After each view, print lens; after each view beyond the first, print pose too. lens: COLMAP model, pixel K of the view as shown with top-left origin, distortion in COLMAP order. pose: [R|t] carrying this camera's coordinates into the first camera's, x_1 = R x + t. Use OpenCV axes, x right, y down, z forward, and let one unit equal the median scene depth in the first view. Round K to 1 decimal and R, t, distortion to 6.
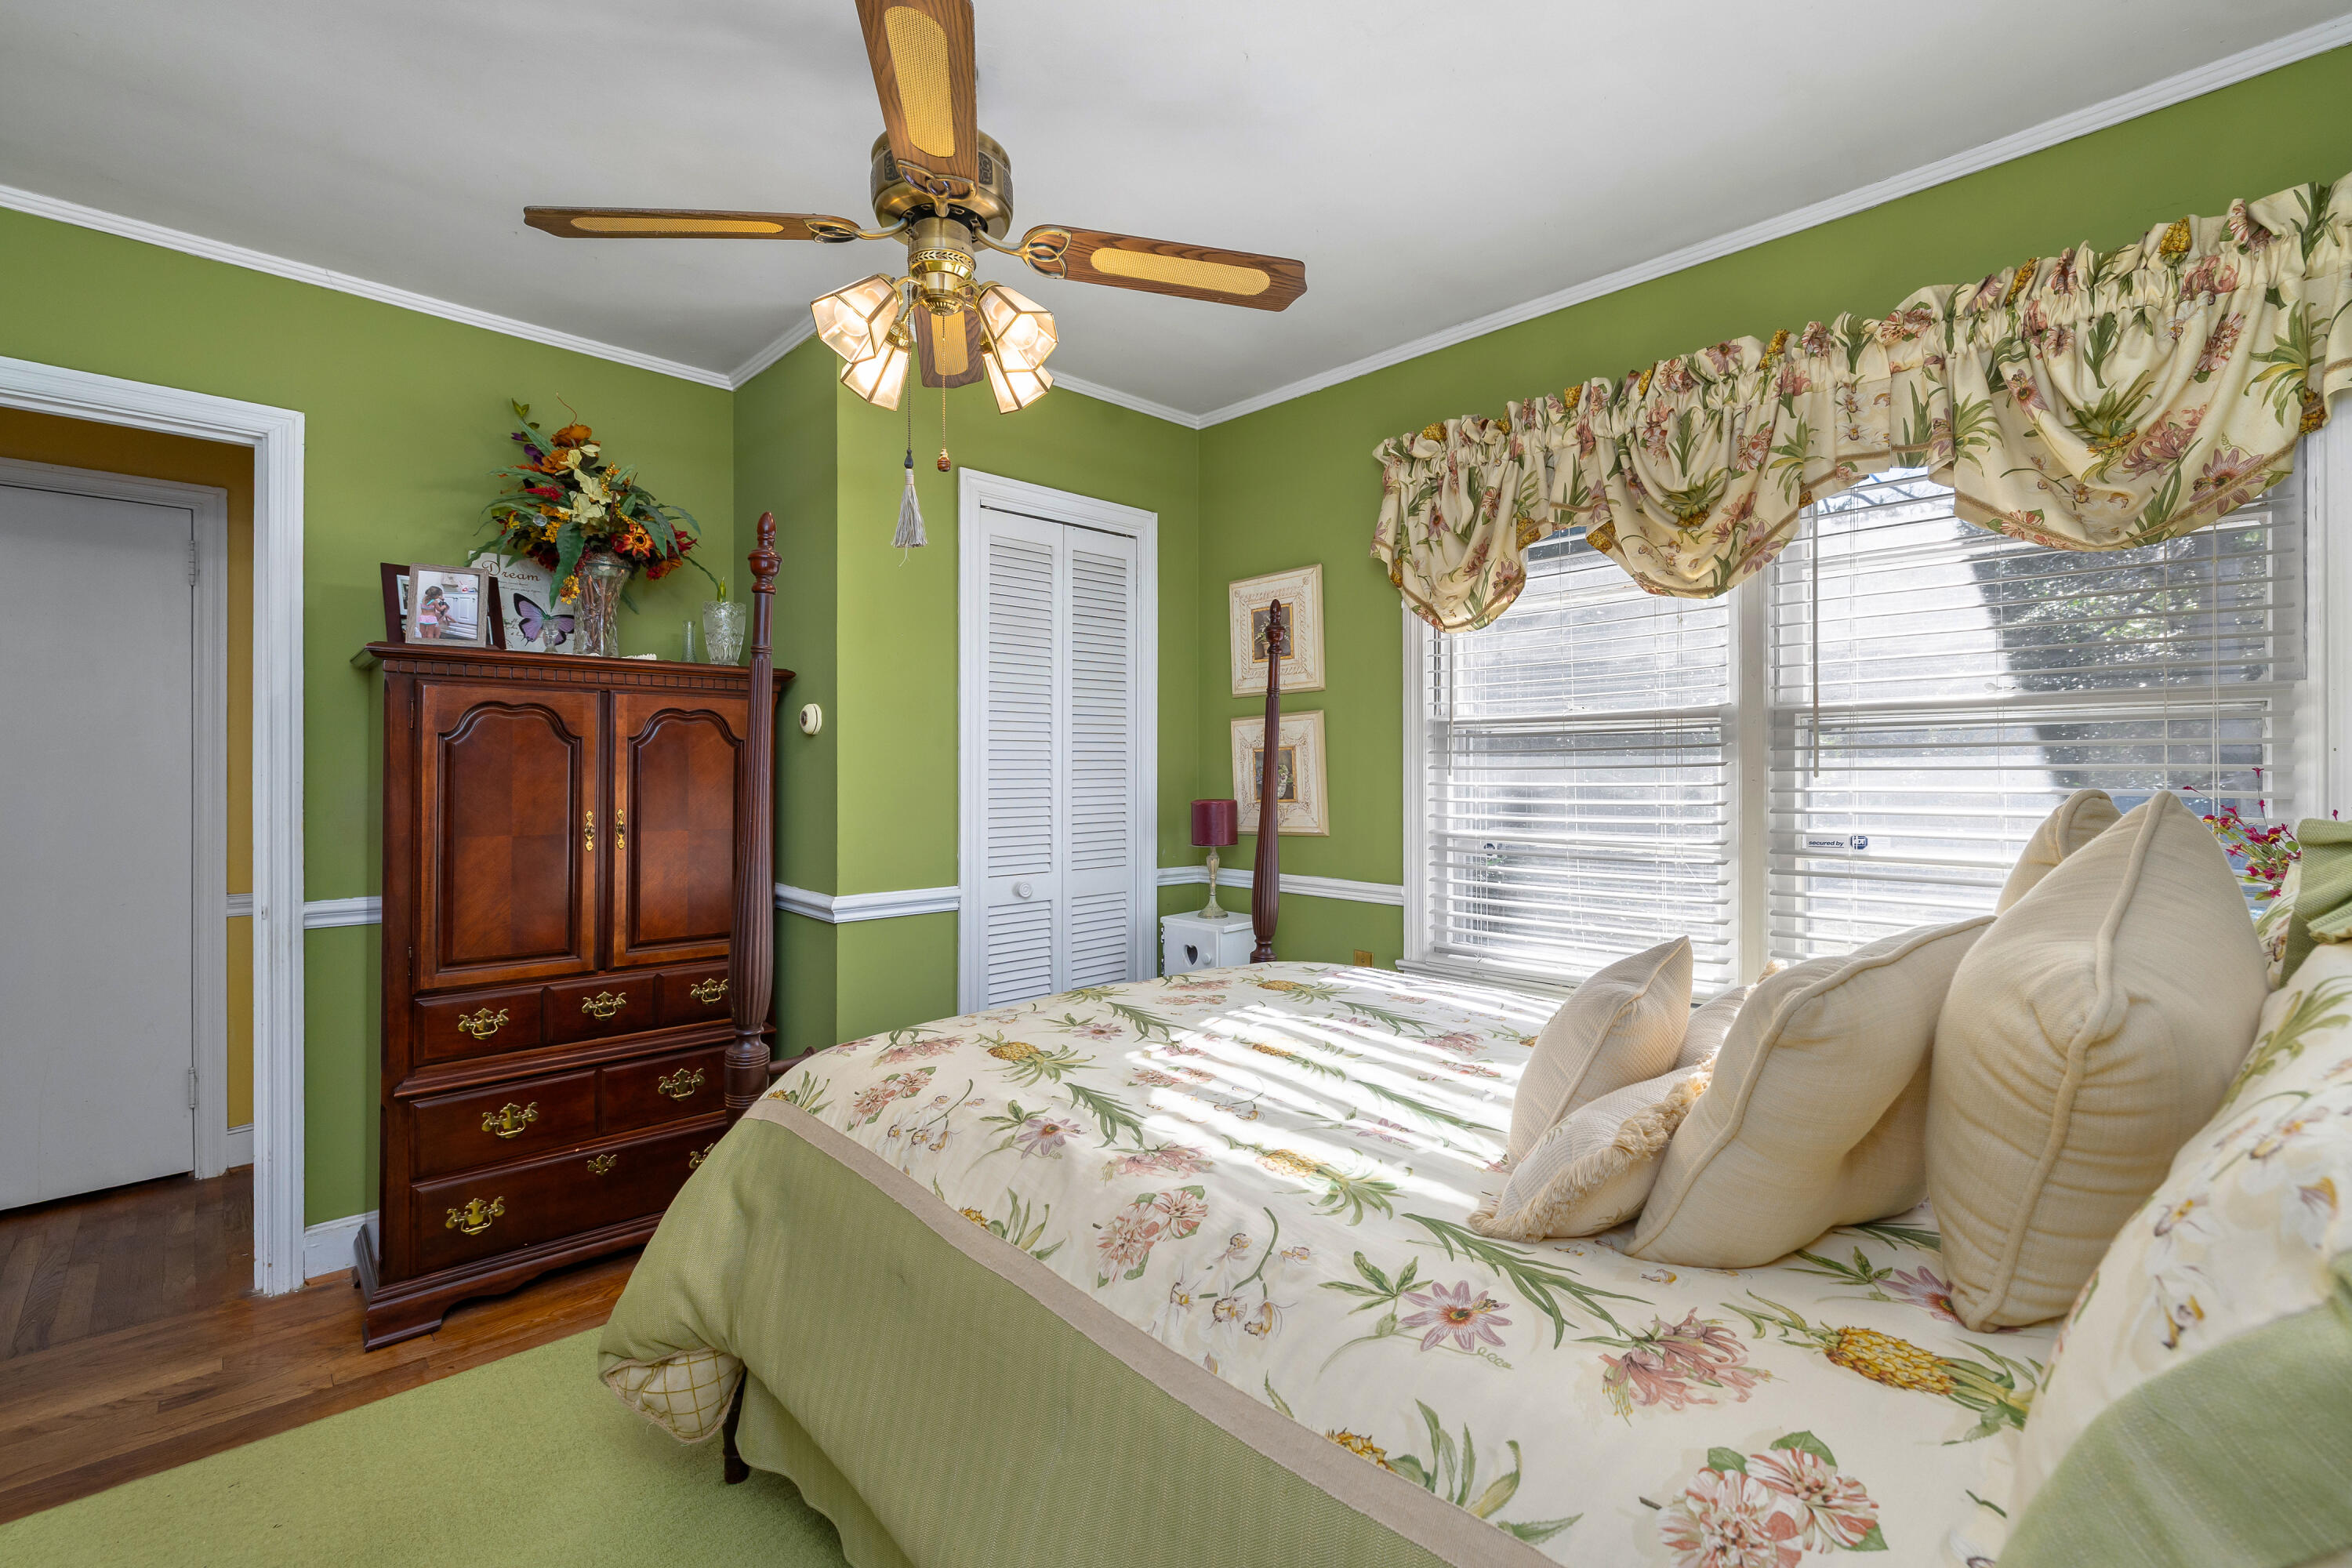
lens RADIAL K [[986.3, 0, 1180.0], [0, 986.3, 769.7], [0, 0, 1]] dist [0.000563, 0.000073]
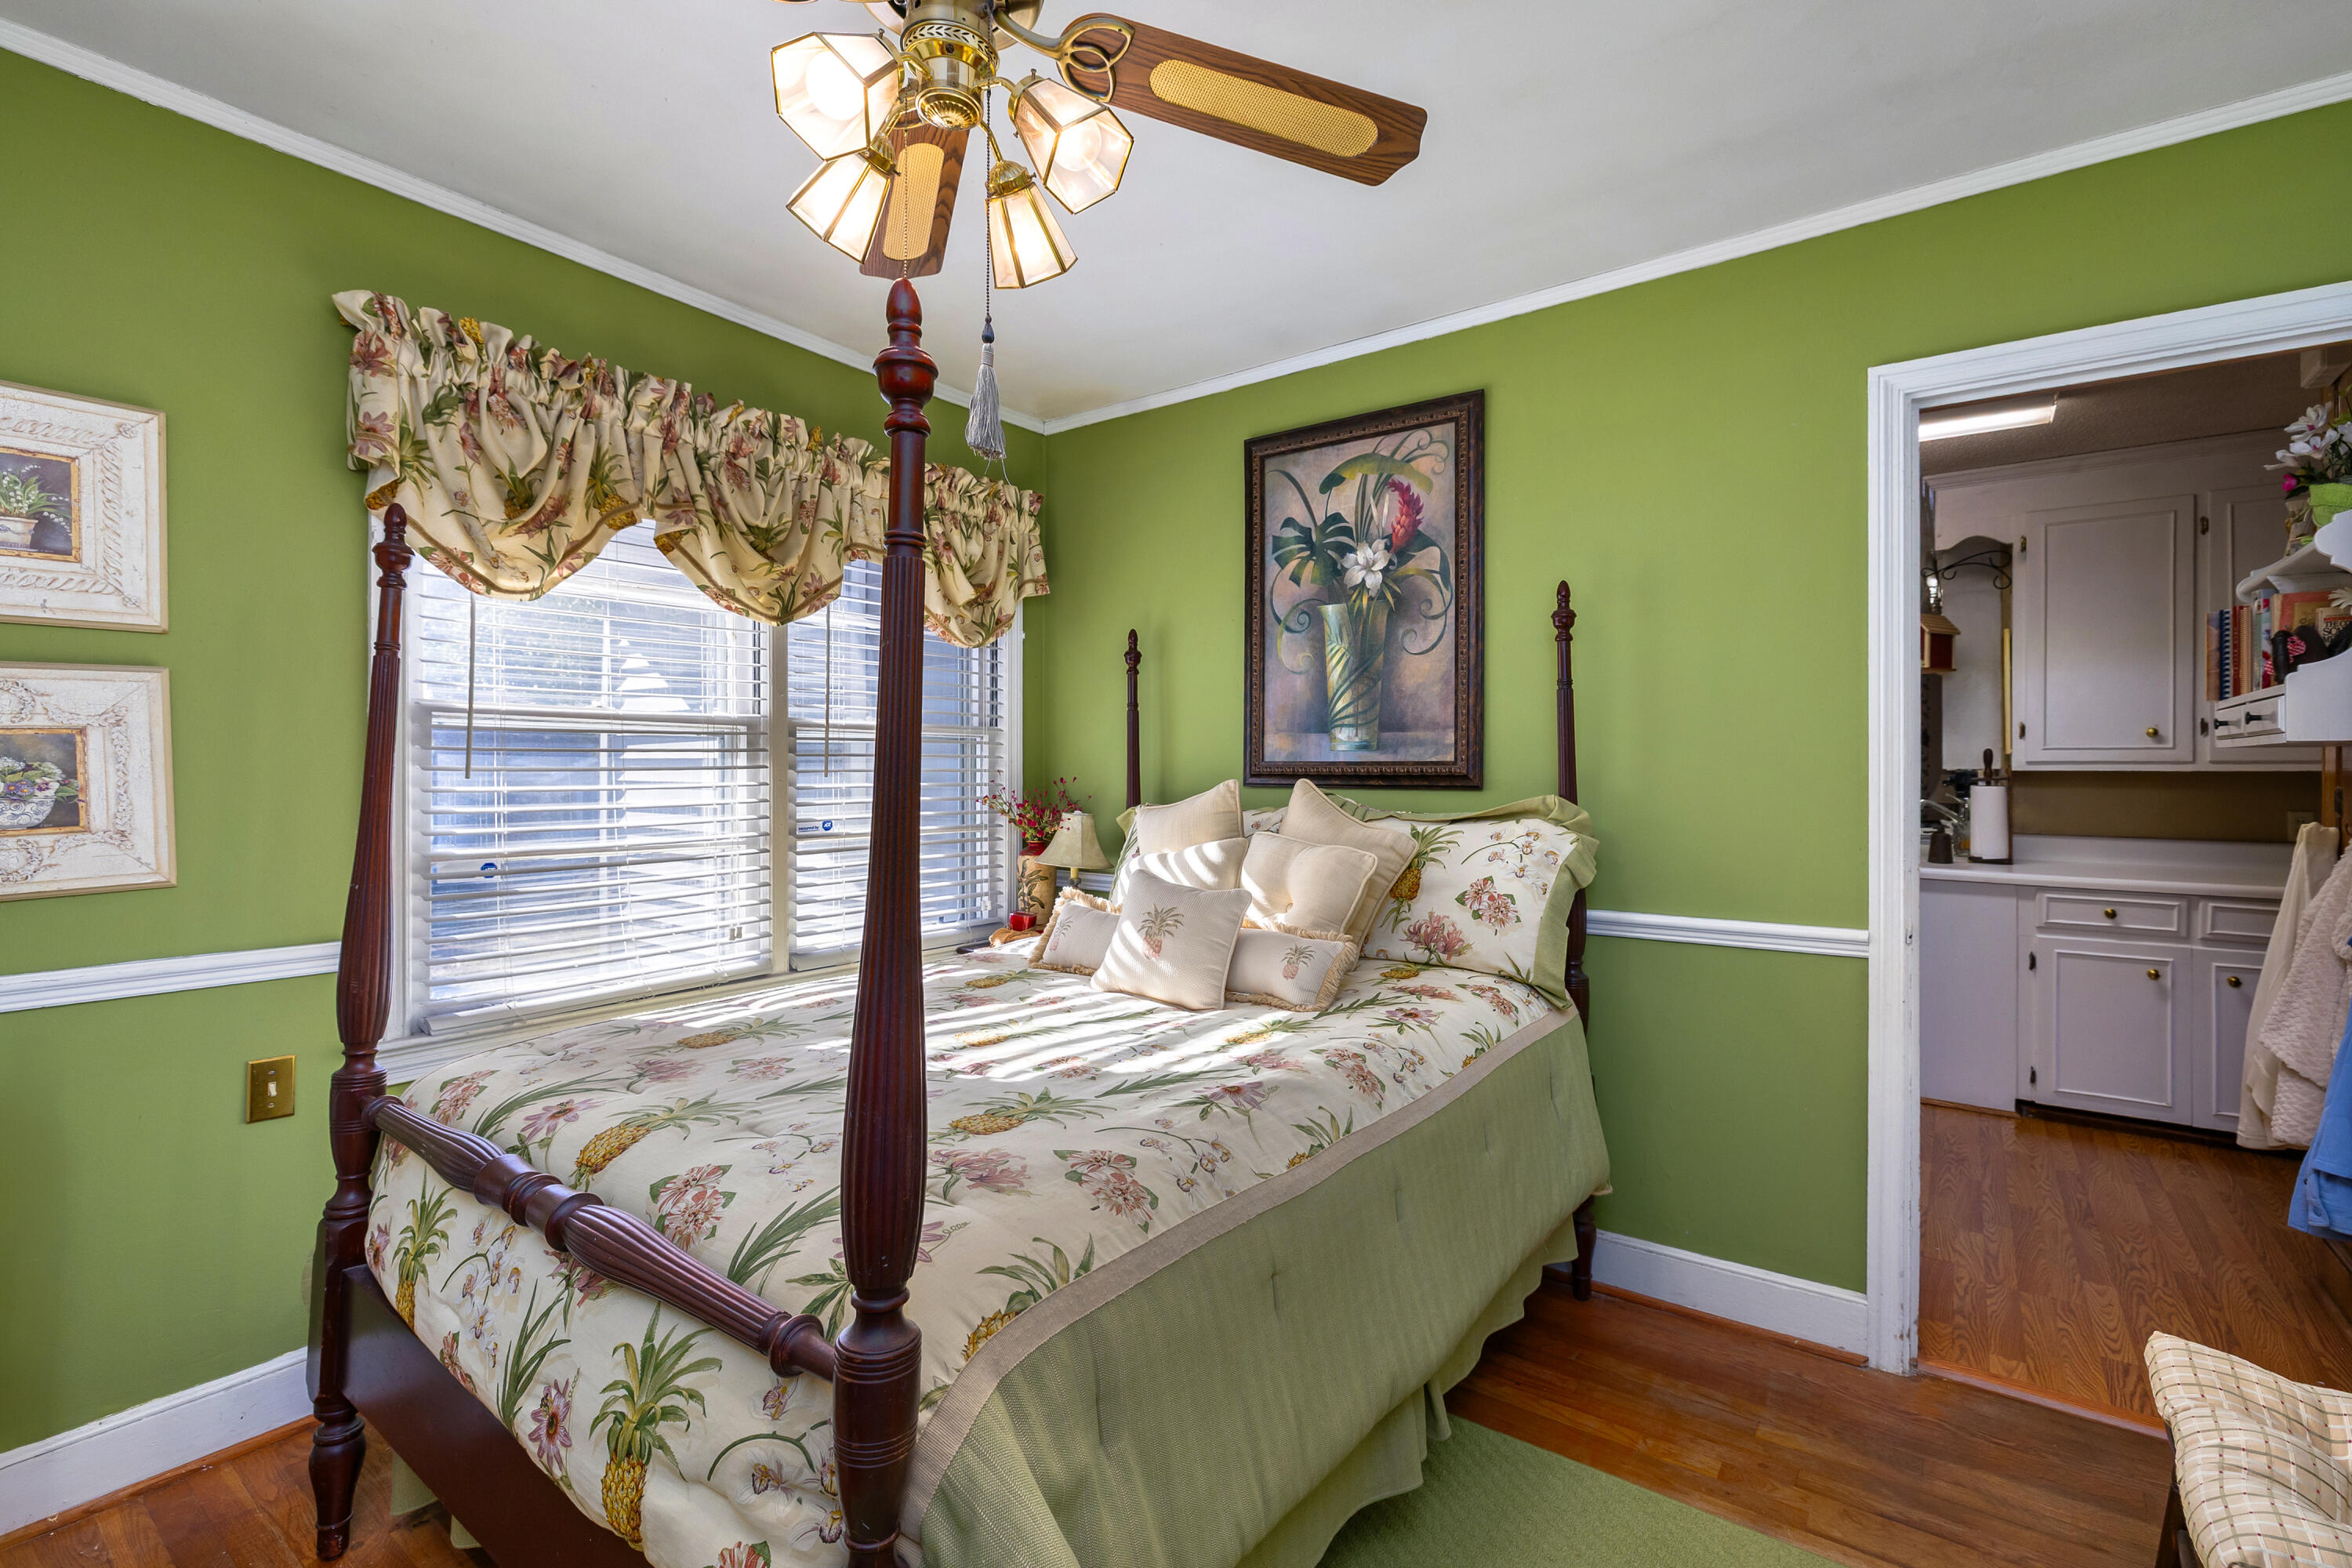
lens RADIAL K [[1018.0, 0, 1176.5], [0, 1018.0, 774.0], [0, 0, 1]] dist [-0.008148, 0.000547]
pose [[-0.139280, -0.002428, 0.990250, -1.001362], [0.000343, 0.999997, 0.002500, -0.000030], [-0.990253, 0.000688, -0.139278, 0.960104]]
